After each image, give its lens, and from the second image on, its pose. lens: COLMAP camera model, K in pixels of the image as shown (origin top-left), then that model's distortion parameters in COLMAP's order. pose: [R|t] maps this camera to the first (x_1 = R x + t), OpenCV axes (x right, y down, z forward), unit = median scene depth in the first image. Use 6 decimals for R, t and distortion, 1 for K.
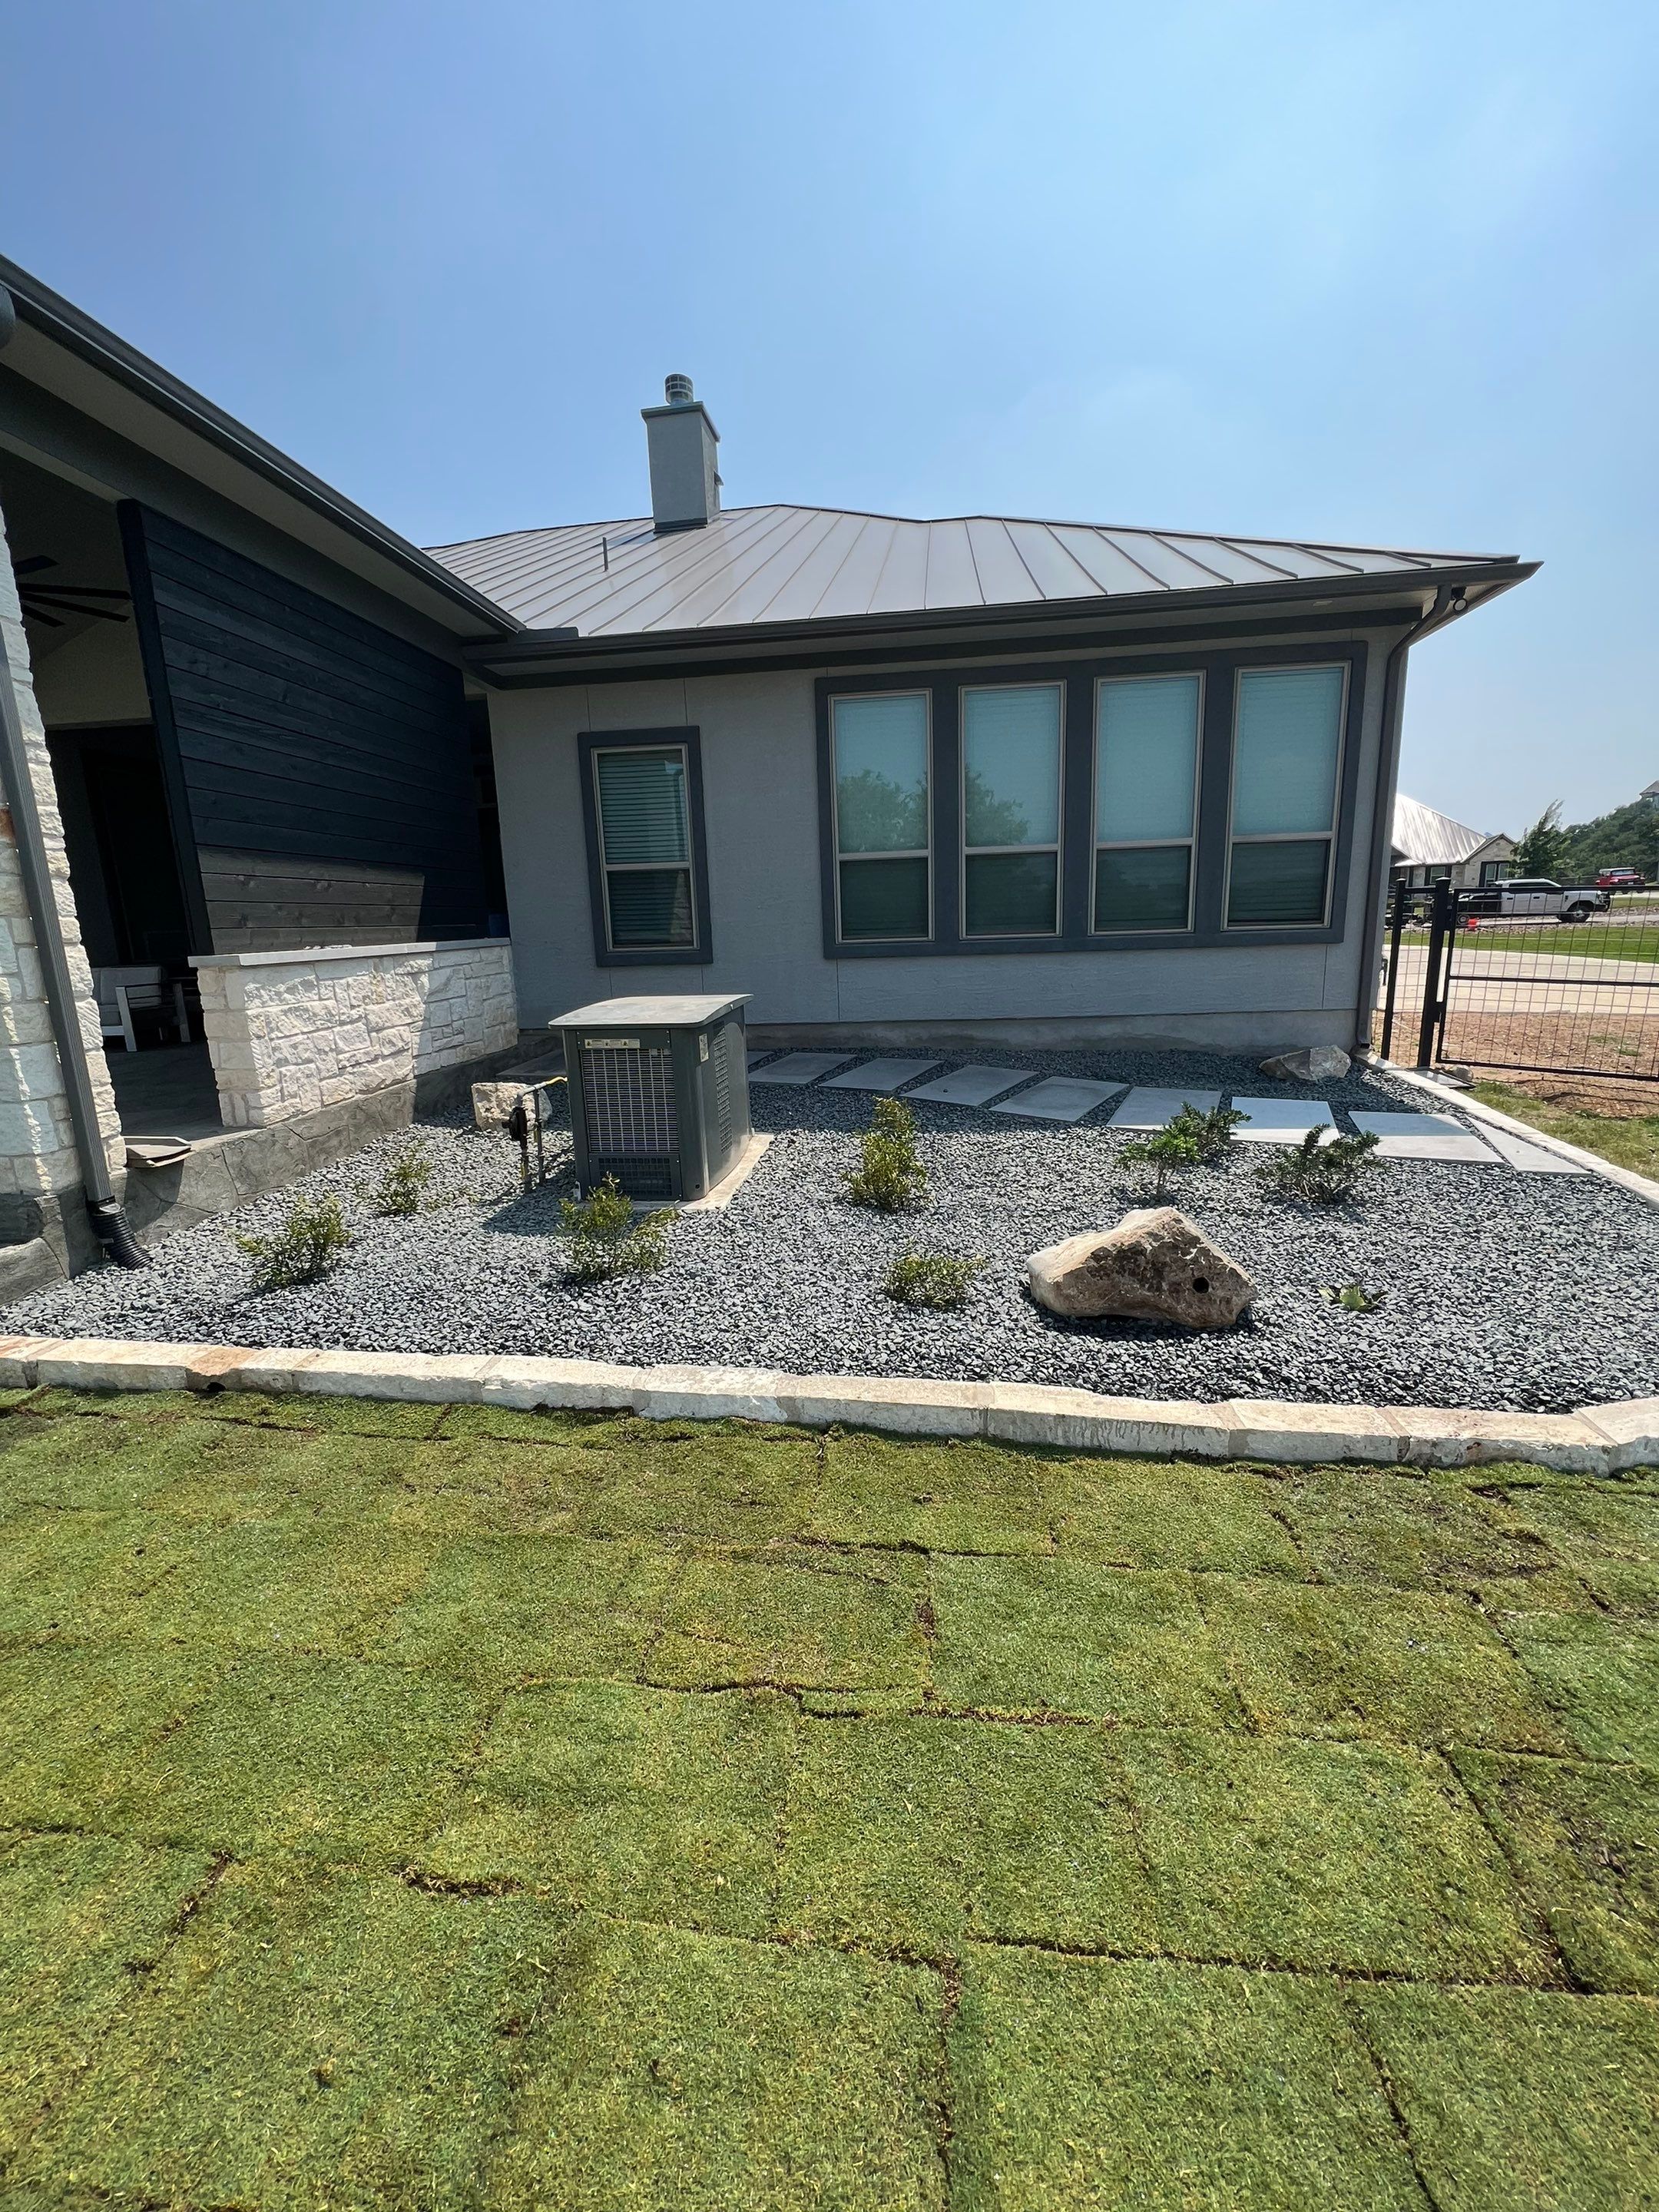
lens RADIAL K [[890.2, 0, 839.5], [0, 890.2, 1108.6], [0, 0, 1]] dist [-0.006489, 0.001409]
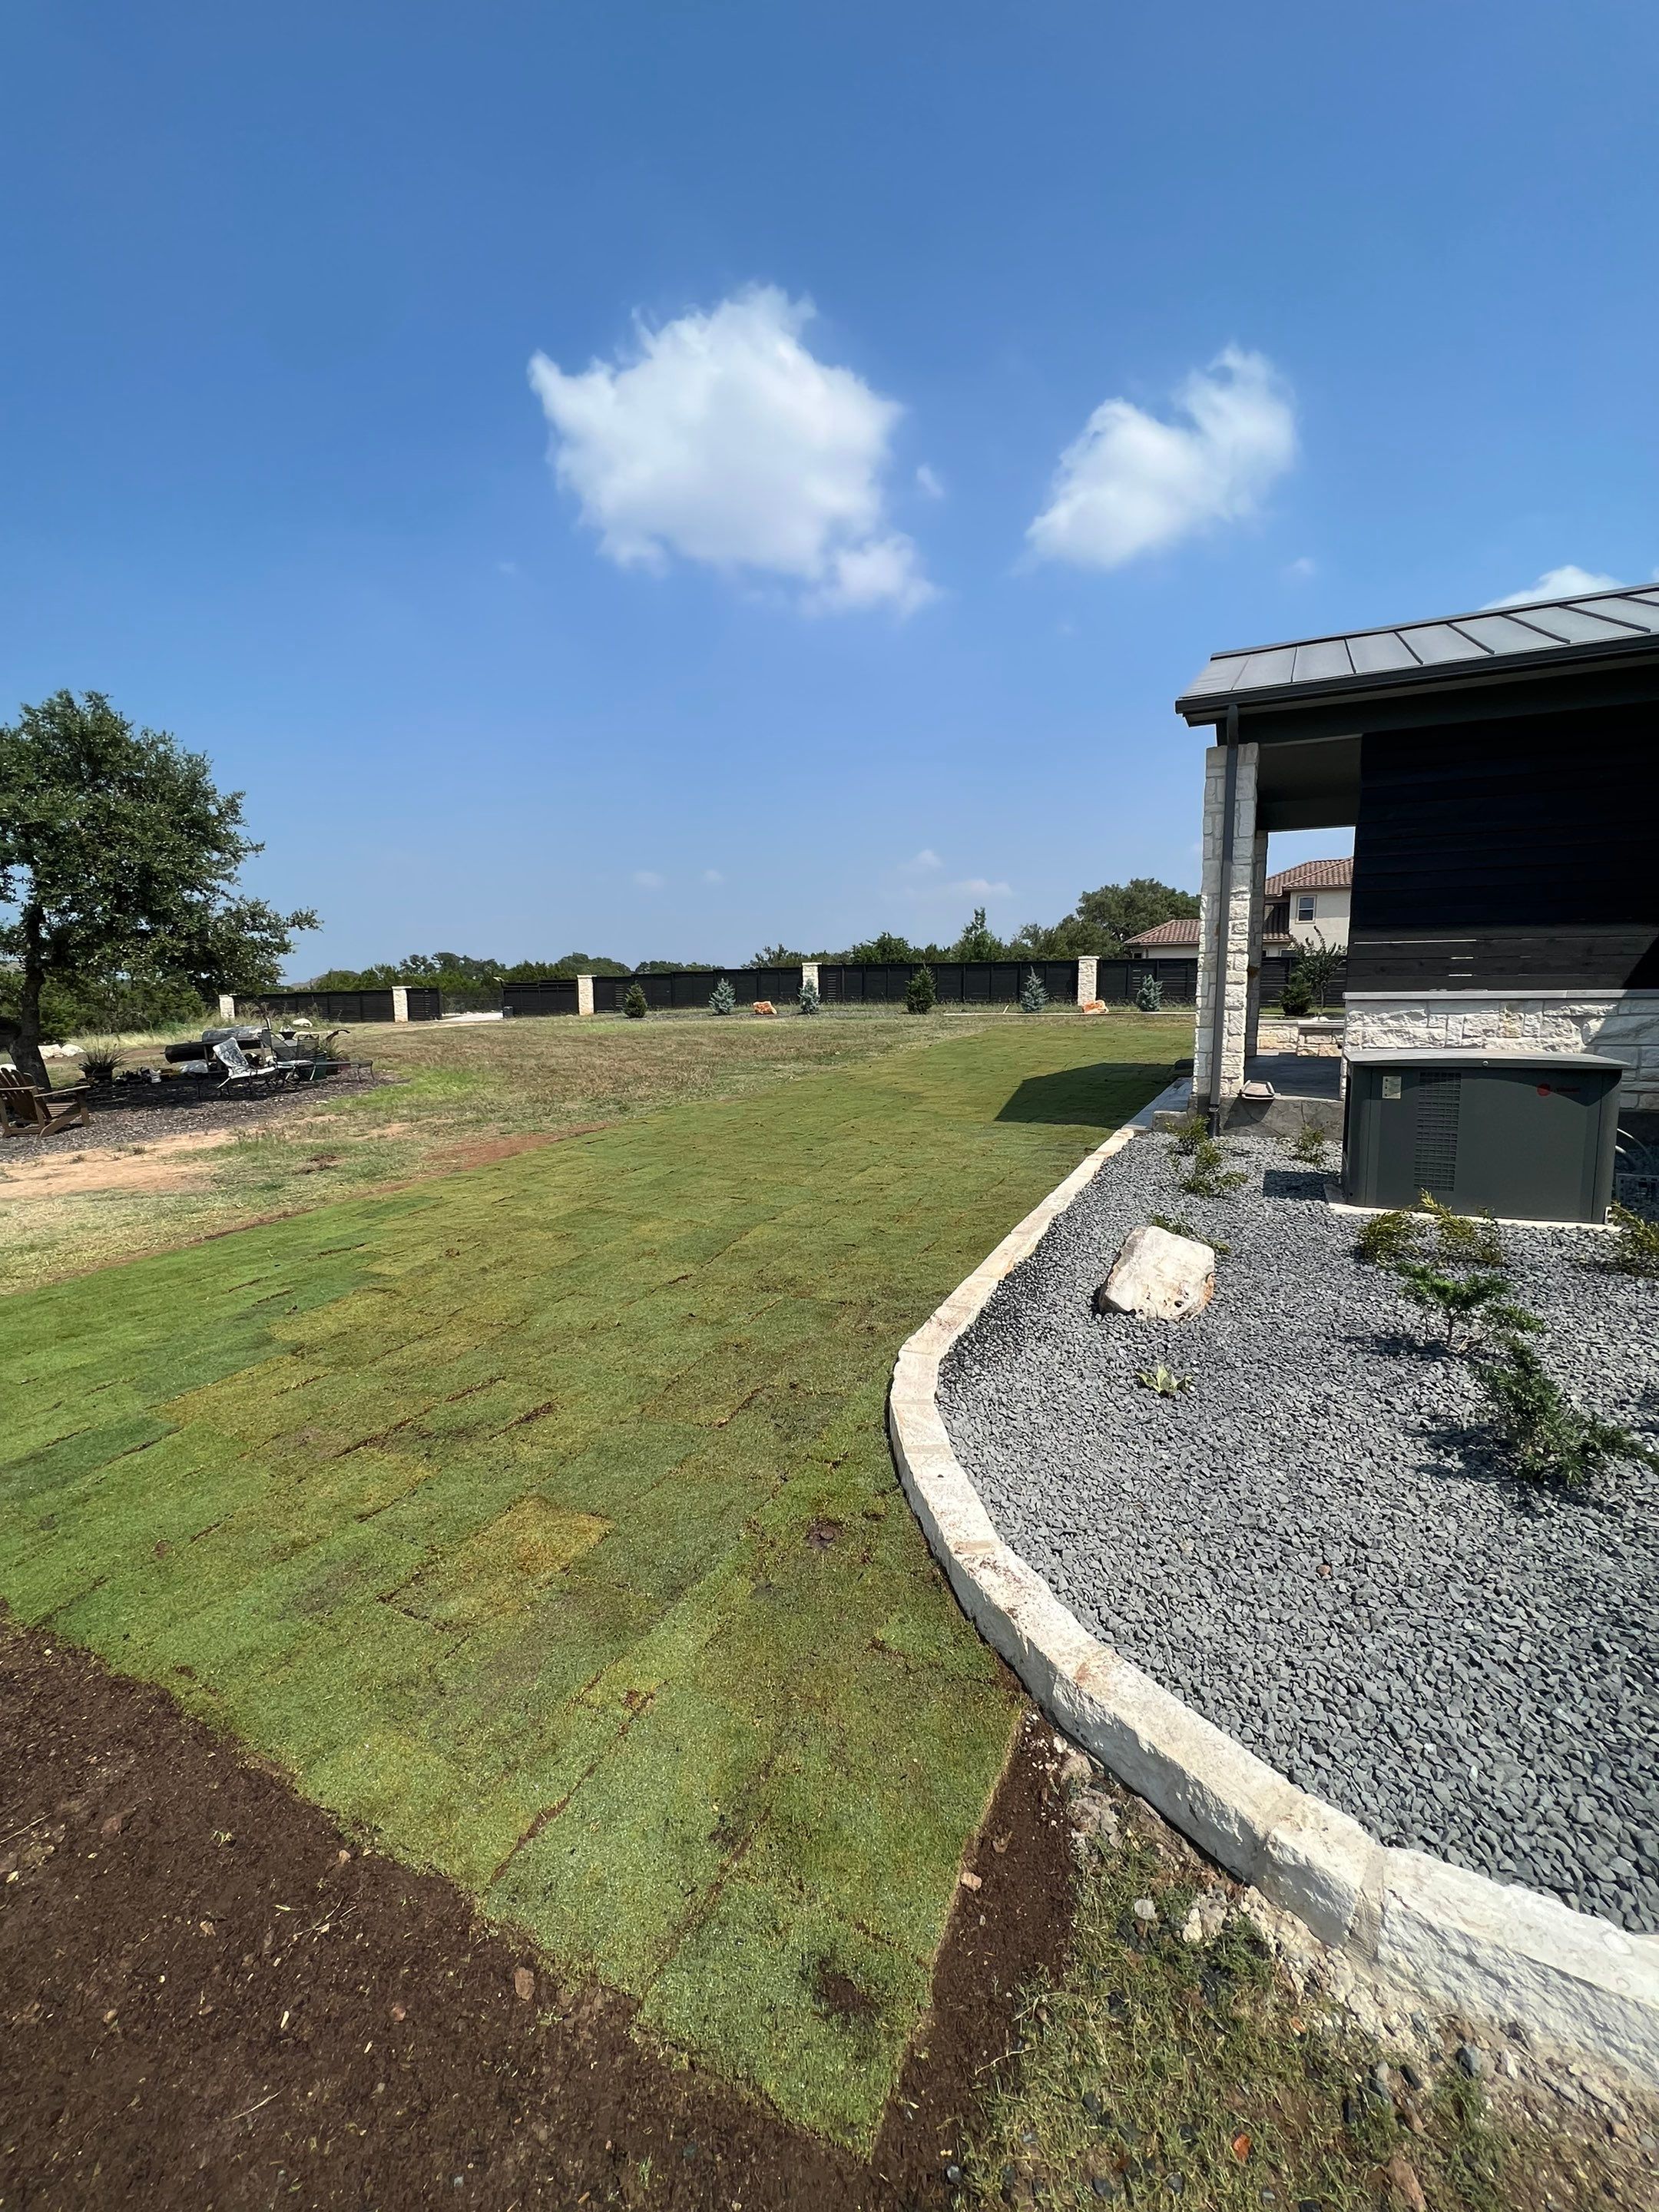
lens RADIAL K [[890.2, 0, 828.6], [0, 890.2, 1092.9], [0, 0, 1]] dist [-0.006489, 0.001409]
pose [[-0.348592, 0.151130, -0.925010, 0.754072], [-0.171216, 0.960040, 0.221377, -0.123437], [0.921503, 0.235547, -0.308787, 0.425154]]
